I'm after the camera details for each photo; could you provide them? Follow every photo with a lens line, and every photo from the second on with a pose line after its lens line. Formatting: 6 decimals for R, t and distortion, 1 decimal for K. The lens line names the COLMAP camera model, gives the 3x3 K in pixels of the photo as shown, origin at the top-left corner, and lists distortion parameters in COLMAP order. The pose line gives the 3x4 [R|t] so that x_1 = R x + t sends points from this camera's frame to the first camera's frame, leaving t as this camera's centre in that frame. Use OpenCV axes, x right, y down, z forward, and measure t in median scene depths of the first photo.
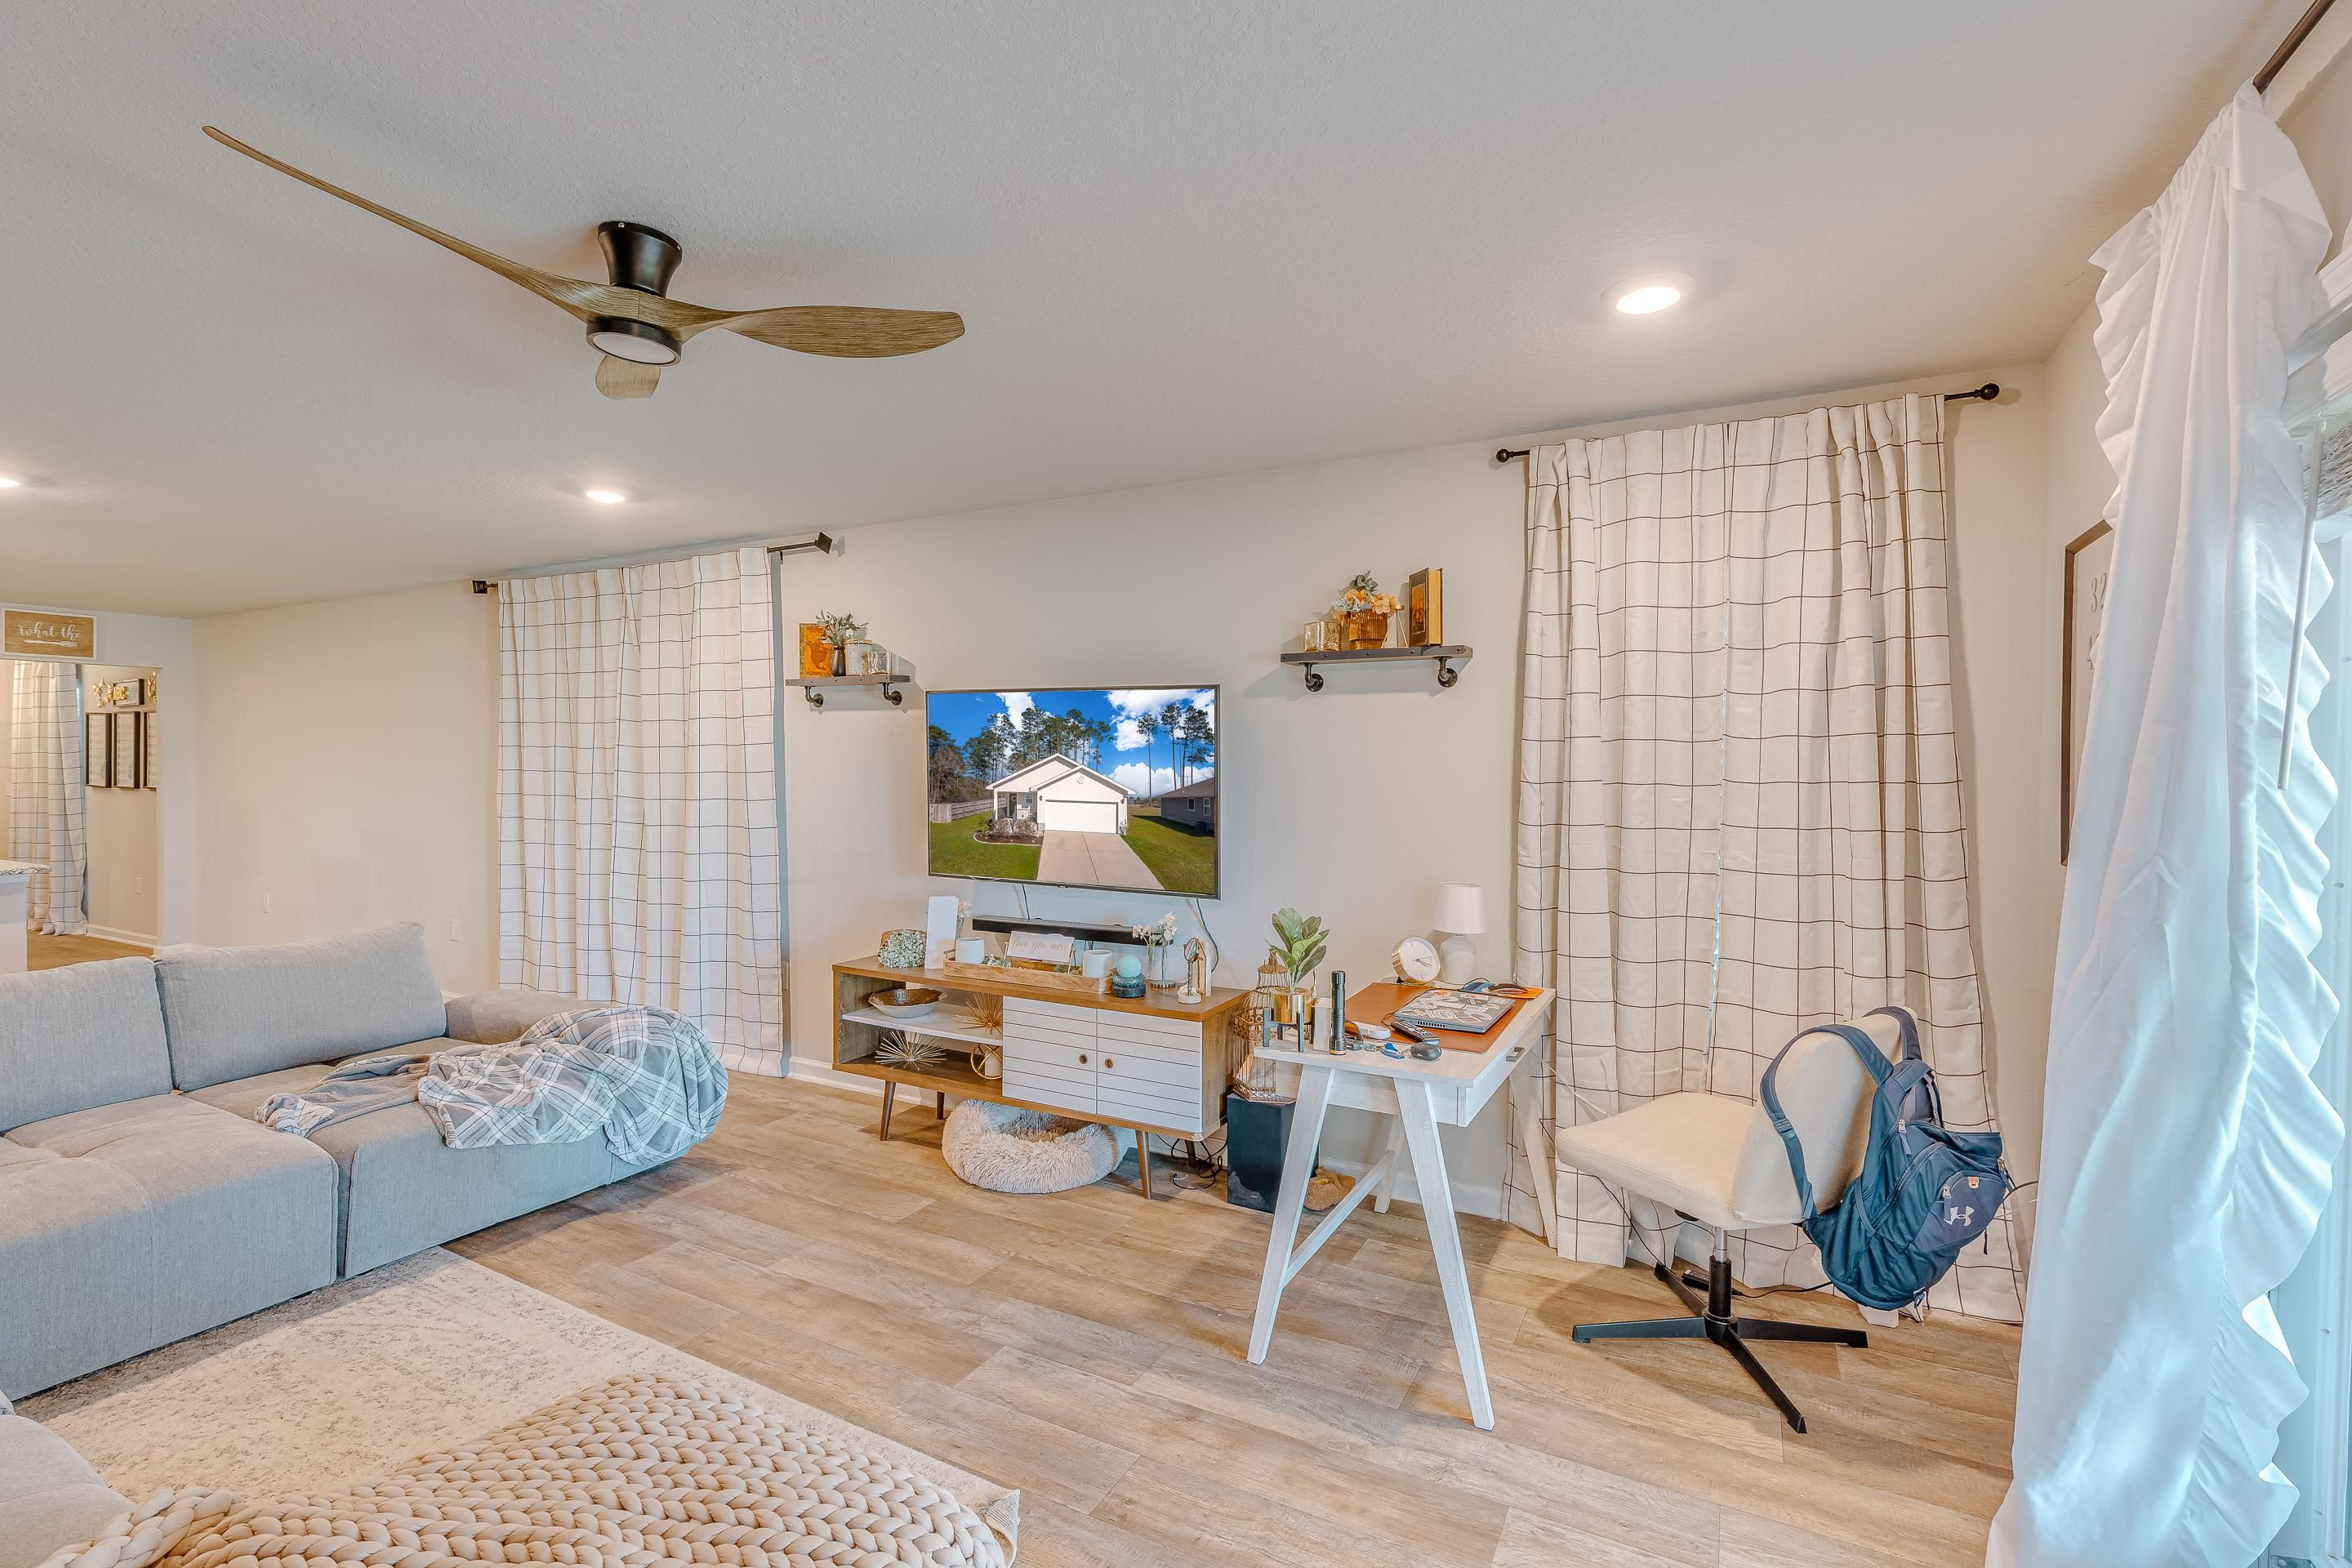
lens RADIAL K [[1057.0, 0, 1136.1], [0, 1057.0, 751.2], [0, 0, 1]] dist [-0.000316, -0.000005]
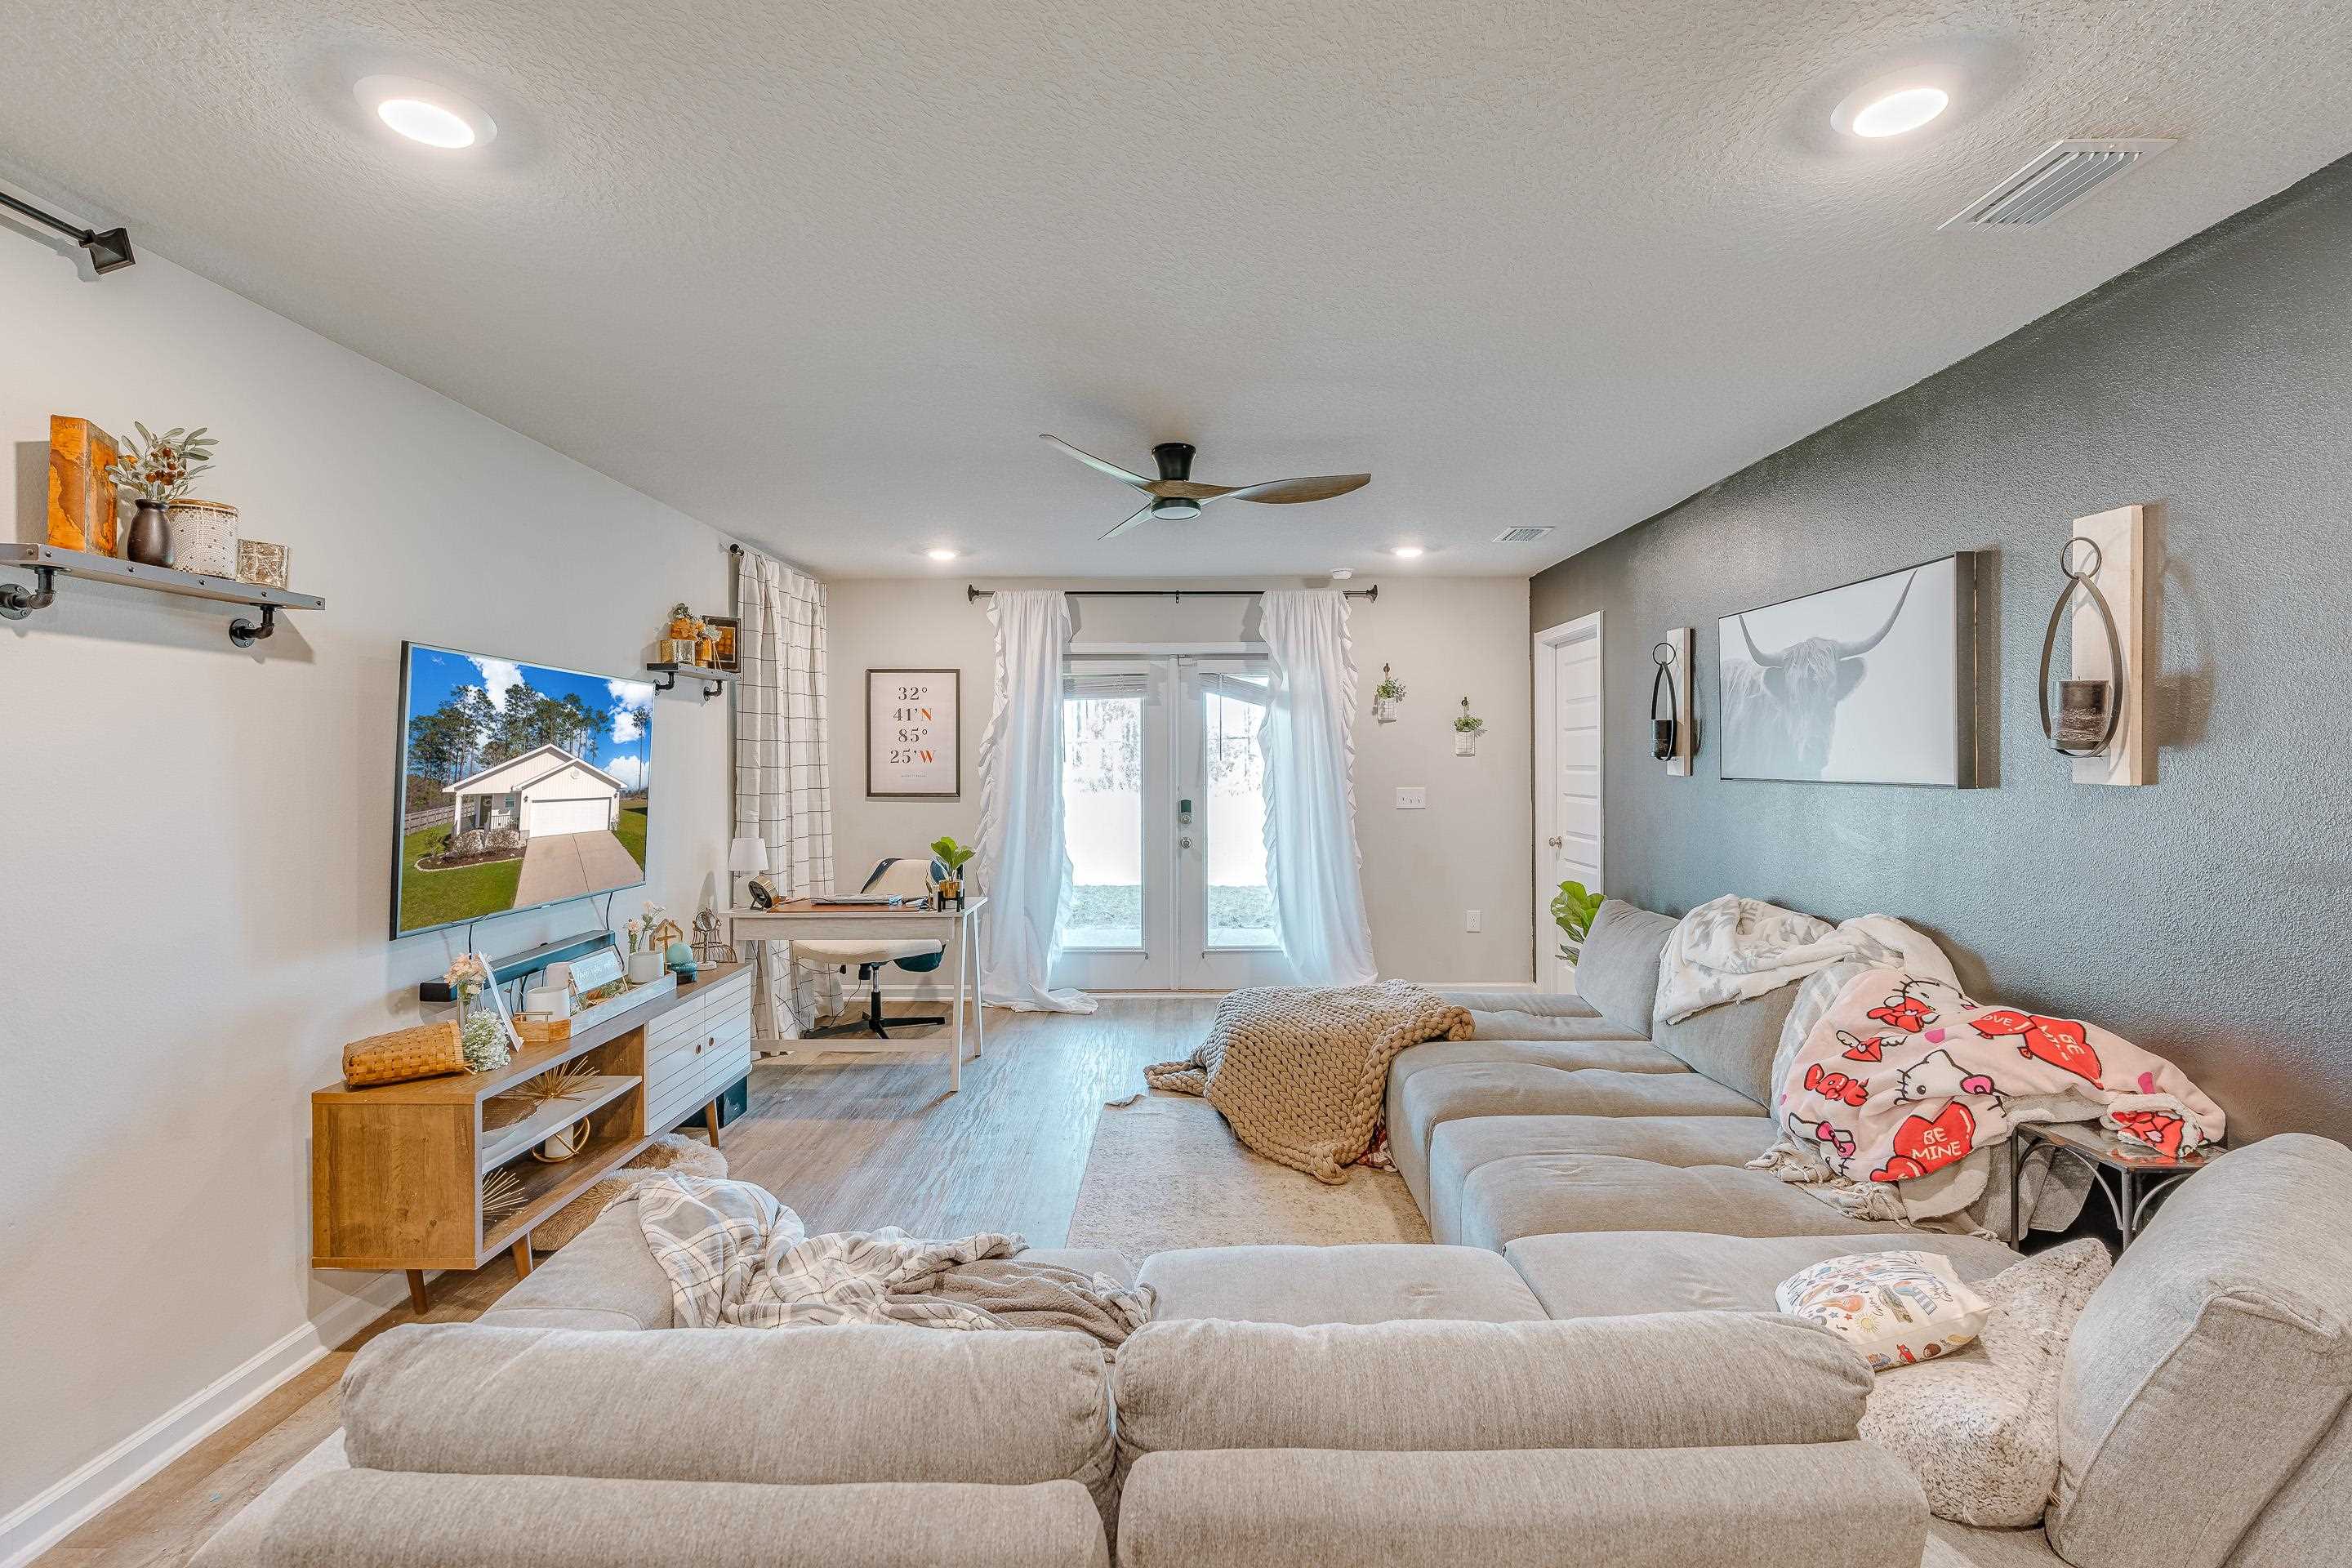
lens RADIAL K [[1078.4, 0, 1182.0], [0, 1078.4, 760.4], [0, 0, 1]] dist [-0.003312, -0.000053]
pose [[-0.482066, -0.000607, 0.876135, -1.049161], [-0.009899, 0.999940, -0.004754, 0.014221], [-0.876079, -0.010965, -0.482043, 0.962817]]
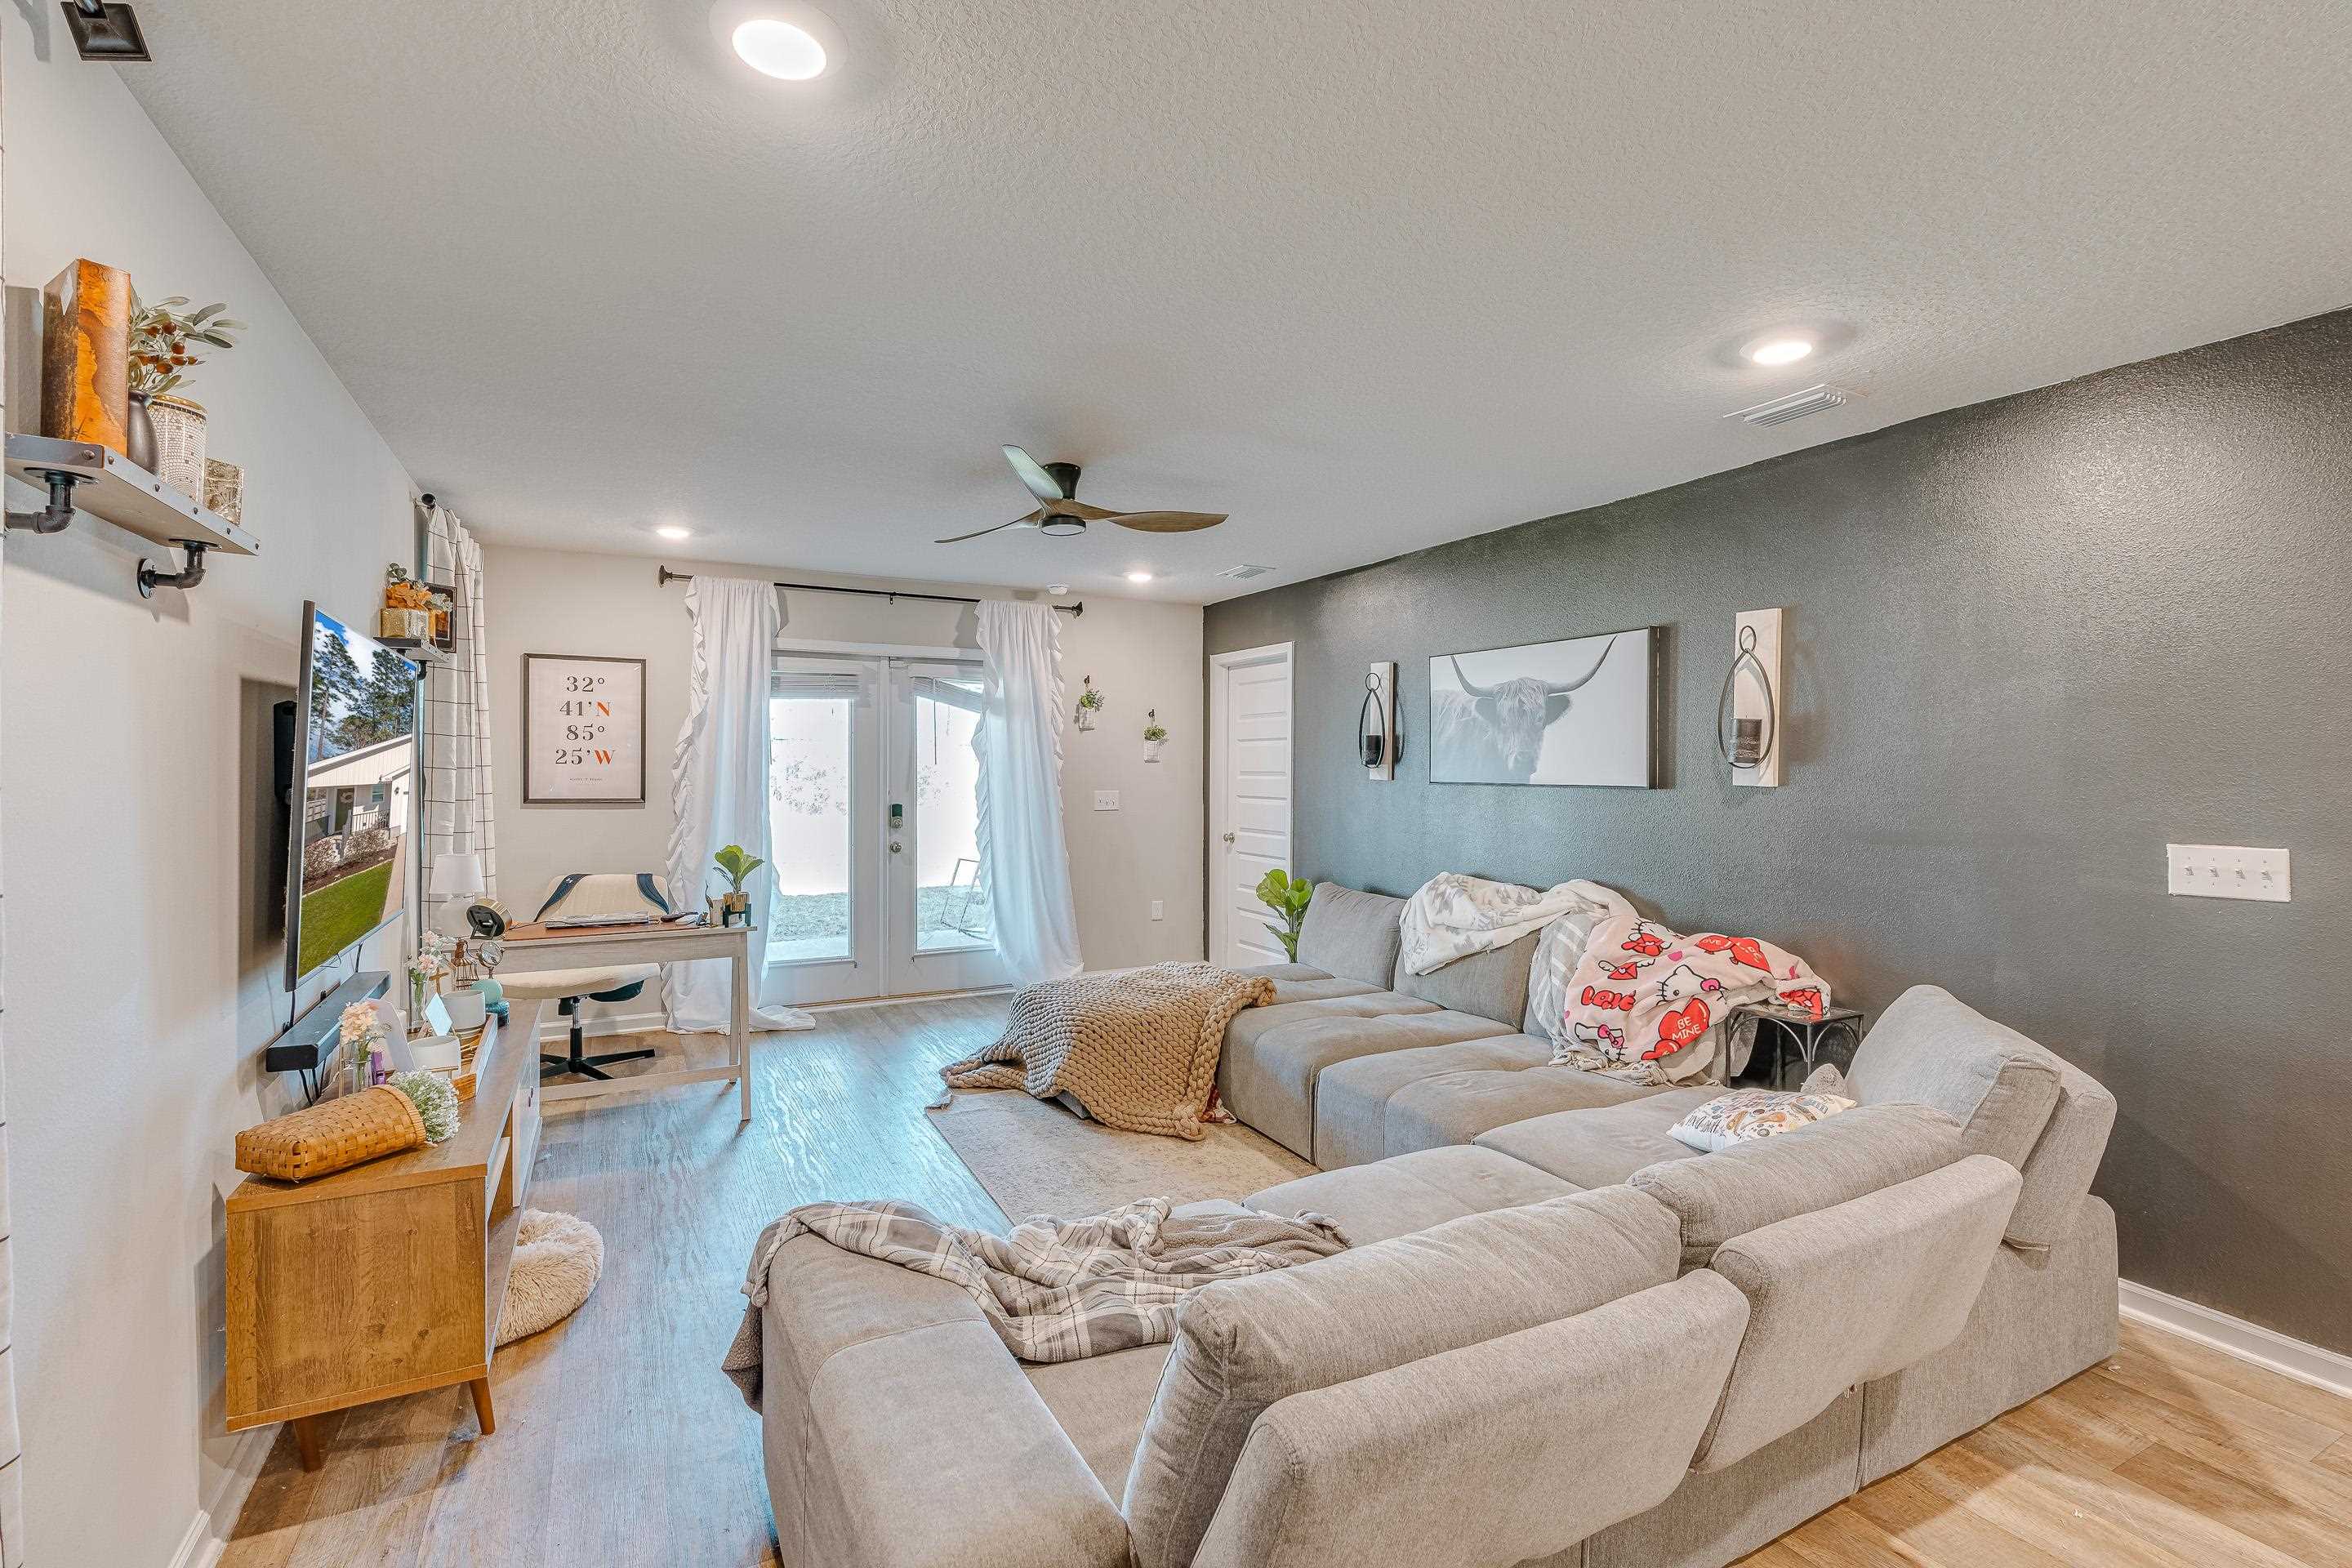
lens RADIAL K [[1069.4, 0, 1180.0], [0, 1069.4, 775.4], [0, 0, 1]] dist [-0.004533, 0.000260]
pose [[-0.840271, -0.011312, 0.542049, -0.853092], [-0.014679, 0.999890, -0.001889, 0.019790], [-0.541969, -0.009544, -0.840345, 1.272395]]
